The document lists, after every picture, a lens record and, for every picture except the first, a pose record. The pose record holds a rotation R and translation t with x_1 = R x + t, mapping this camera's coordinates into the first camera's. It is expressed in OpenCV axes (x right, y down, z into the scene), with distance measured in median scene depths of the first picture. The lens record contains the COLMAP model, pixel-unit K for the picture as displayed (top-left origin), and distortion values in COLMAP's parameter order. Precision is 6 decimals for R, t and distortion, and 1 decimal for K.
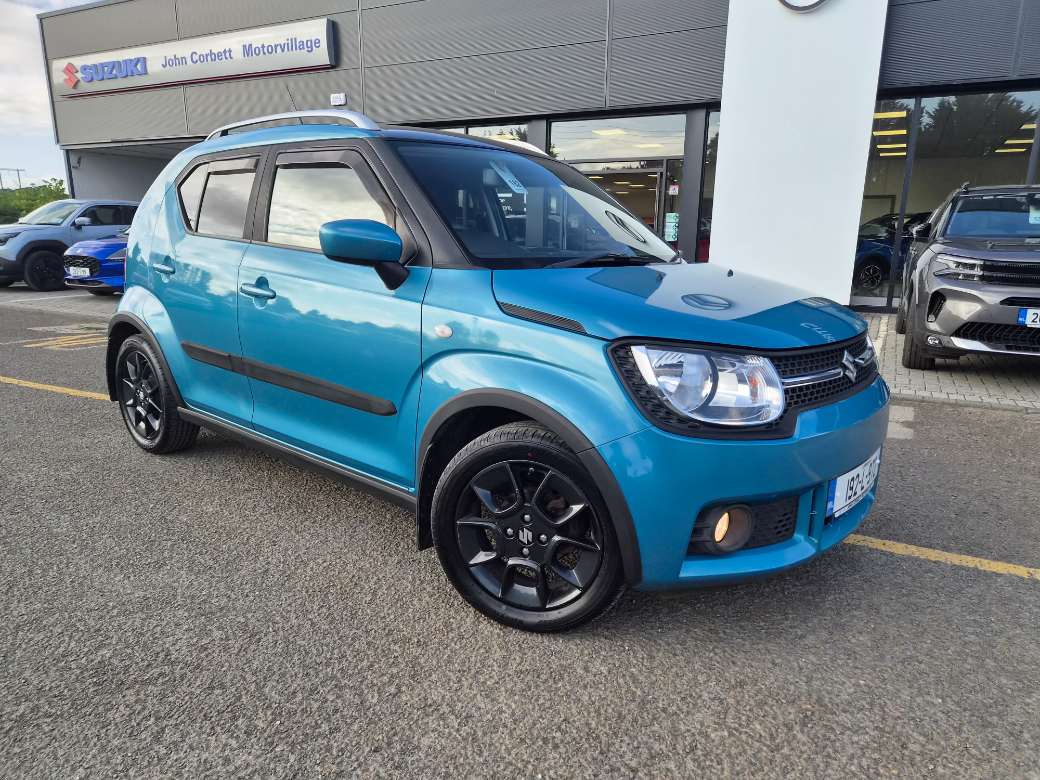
lens RADIAL K [[680.6, 0, 530.3], [0, 680.6, 397.4], [0, 0, 1]] dist [0.061185, -0.046959]
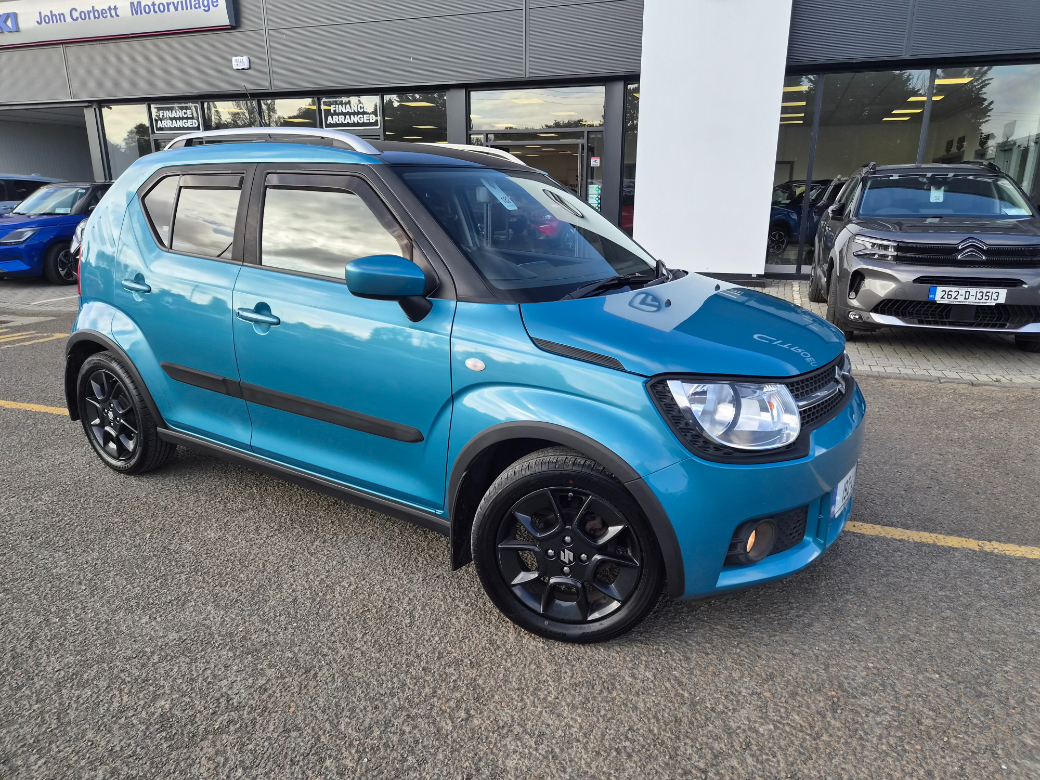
lens RADIAL K [[677.8, 0, 527.8], [0, 677.8, 390.0], [0, 0, 1]] dist [0.062407, -0.047668]
pose [[0.991617, -0.045062, 0.121096, -0.162771], [0.039670, 0.998127, 0.046574, -0.095508], [-0.122968, -0.041379, 0.991548, -0.032750]]
